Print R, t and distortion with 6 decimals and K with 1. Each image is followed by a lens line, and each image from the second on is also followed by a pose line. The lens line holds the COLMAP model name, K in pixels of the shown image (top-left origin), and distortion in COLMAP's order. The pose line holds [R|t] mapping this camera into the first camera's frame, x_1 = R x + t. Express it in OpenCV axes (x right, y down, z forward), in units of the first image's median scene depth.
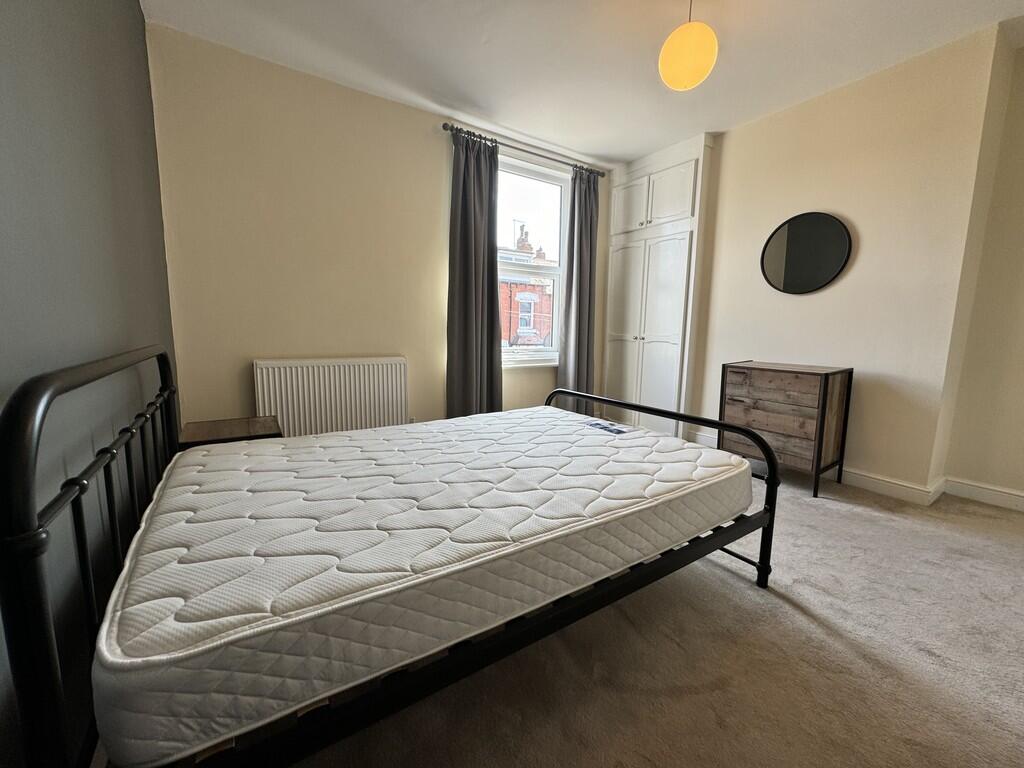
lens RADIAL K [[408.9, 0, 517.6], [0, 408.9, 386.0], [0, 0, 1]] dist [-0.001264, -0.000242]
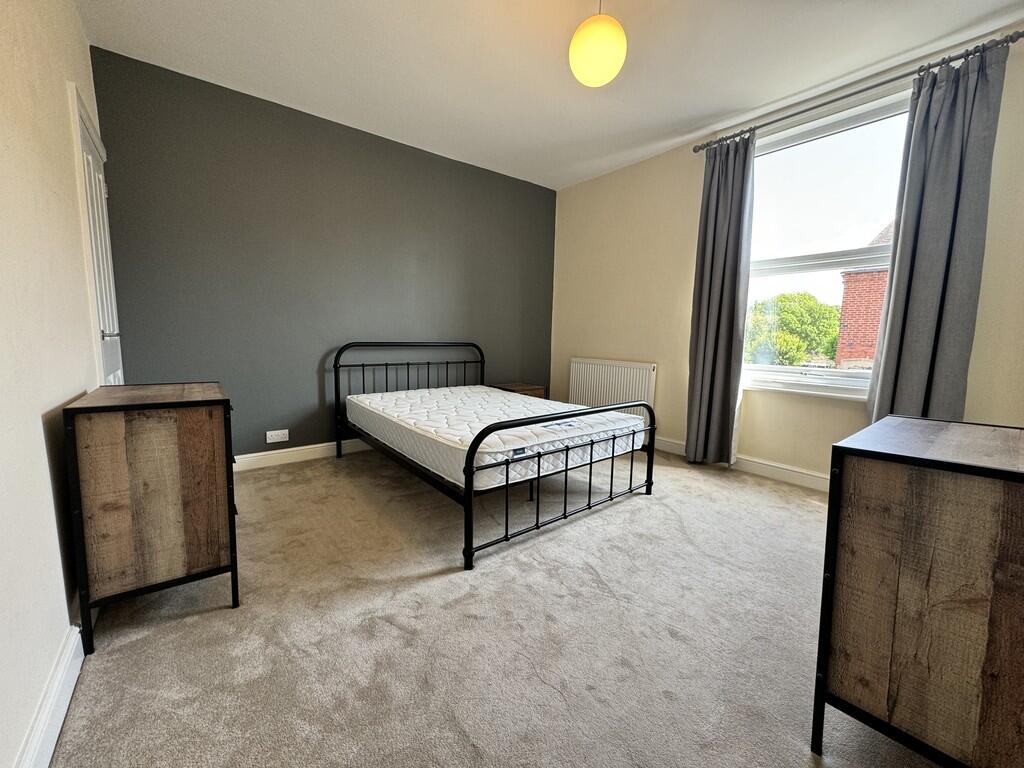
lens RADIAL K [[408.9, 0, 517.6], [0, 408.9, 386.0], [0, 0, 1]] dist [-0.001264, -0.000242]
pose [[0.085104, 0.110772, -0.990195, 0.822051], [-0.155757, 0.983062, 0.096587, -0.060707], [0.984122, 0.146010, 0.100916, 0.489189]]
